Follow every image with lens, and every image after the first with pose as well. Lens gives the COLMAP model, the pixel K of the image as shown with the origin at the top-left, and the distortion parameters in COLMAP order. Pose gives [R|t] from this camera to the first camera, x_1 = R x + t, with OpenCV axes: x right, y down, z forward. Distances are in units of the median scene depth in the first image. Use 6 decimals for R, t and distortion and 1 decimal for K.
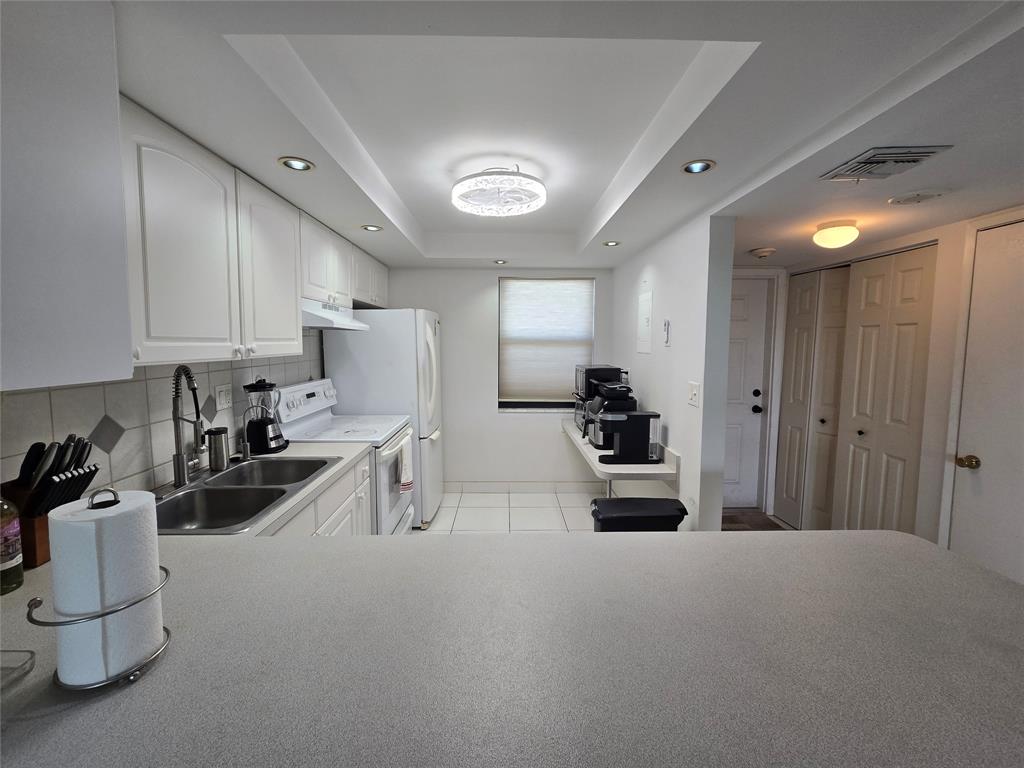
lens RADIAL K [[419.9, 0, 507.6], [0, 419.9, 377.0], [0, 0, 1]] dist [-0.002629, 0.000089]
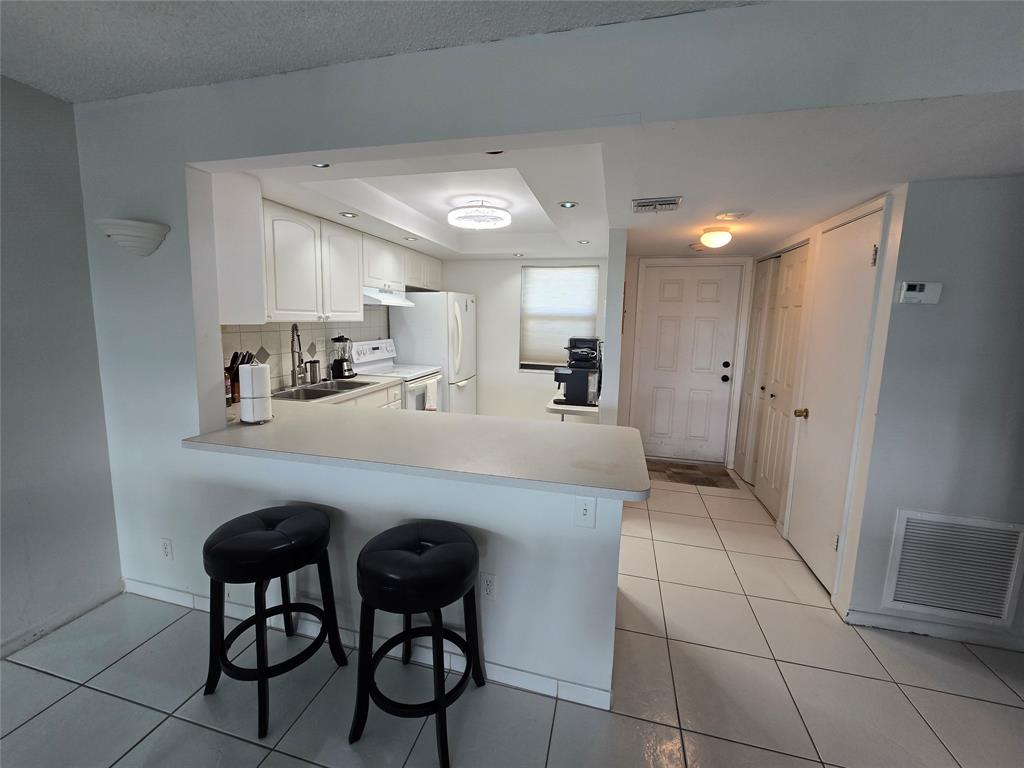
lens RADIAL K [[419.9, 0, 508.6], [0, 419.9, 378.9], [0, 0, 1]] dist [-0.002629, 0.000089]
pose [[0.964109, 0.055145, -0.259717, 0.487850], [-0.040225, 0.997239, 0.062421, 0.045273], [0.262442, -0.049733, 0.963665, -0.439256]]
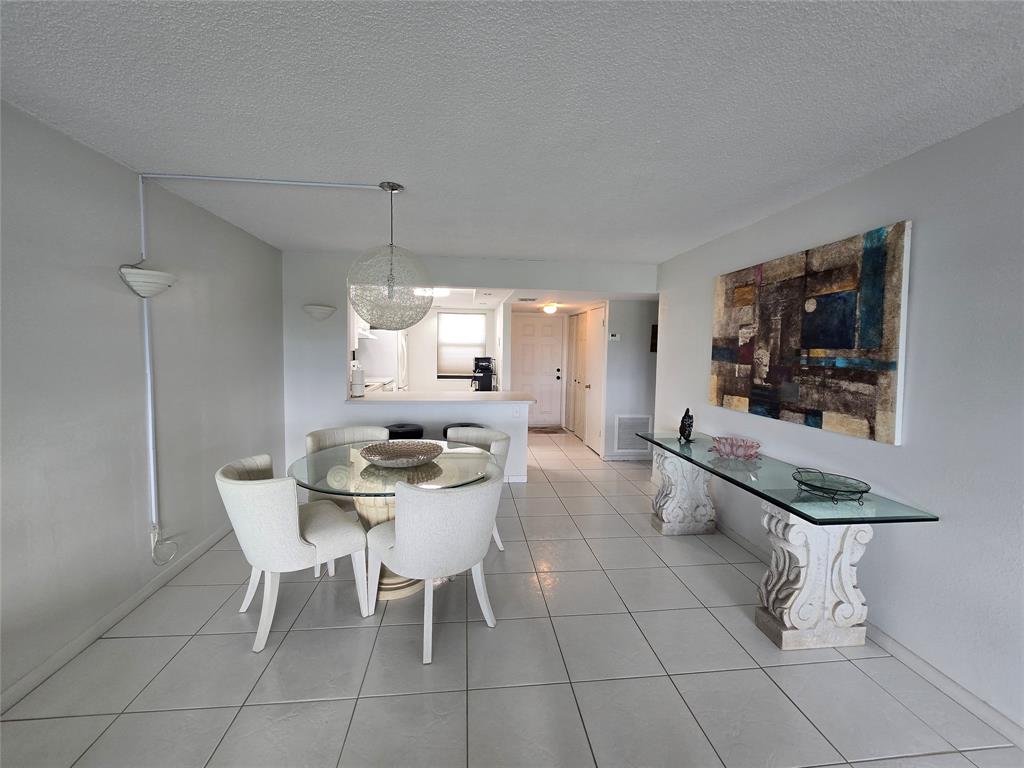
lens RADIAL K [[419.9, 0, 511.6], [0, 419.9, 377.3], [0, 0, 1]] dist [-0.002629, 0.000089]
pose [[0.995593, 0.005644, 0.093607, 0.240796], [-0.004830, 0.999949, -0.008916, 0.146129], [-0.093652, 0.008425, 0.995569, -1.719201]]
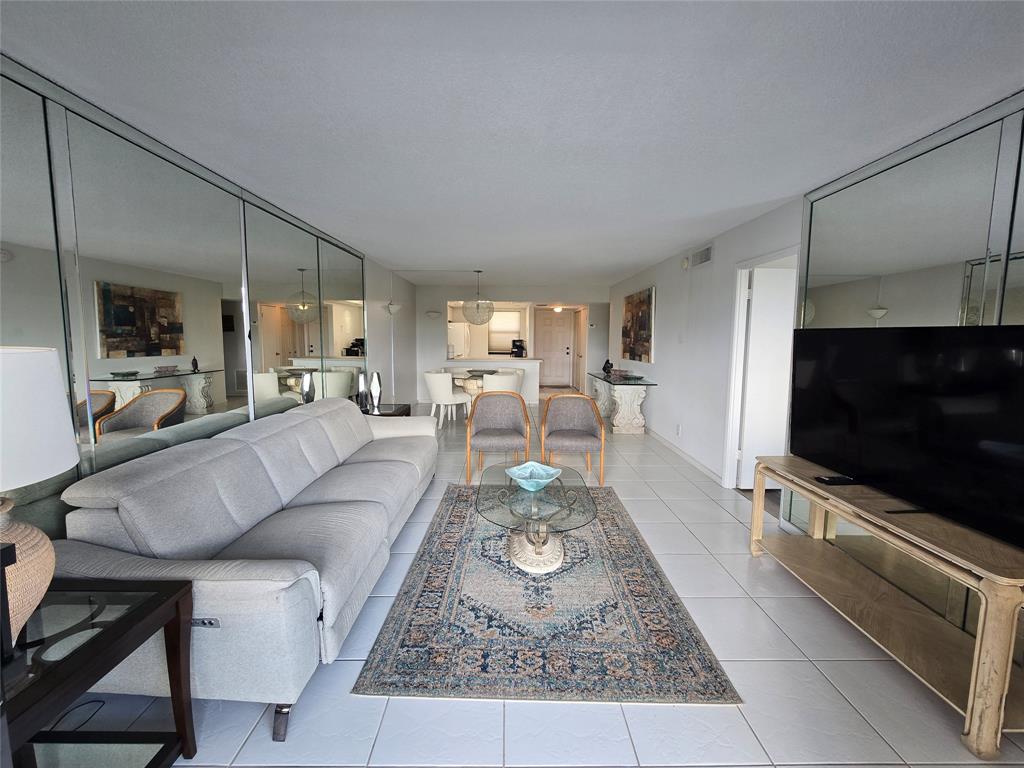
lens RADIAL K [[419.9, 0, 512.9], [0, 419.9, 382.8], [0, 0, 1]] dist [-0.002629, 0.000089]
pose [[0.999979, 0.005716, -0.002984, 0.282206], [-0.005618, 0.999482, 0.031693, 0.315497], [0.003163, -0.031675, 0.999493, -3.462439]]
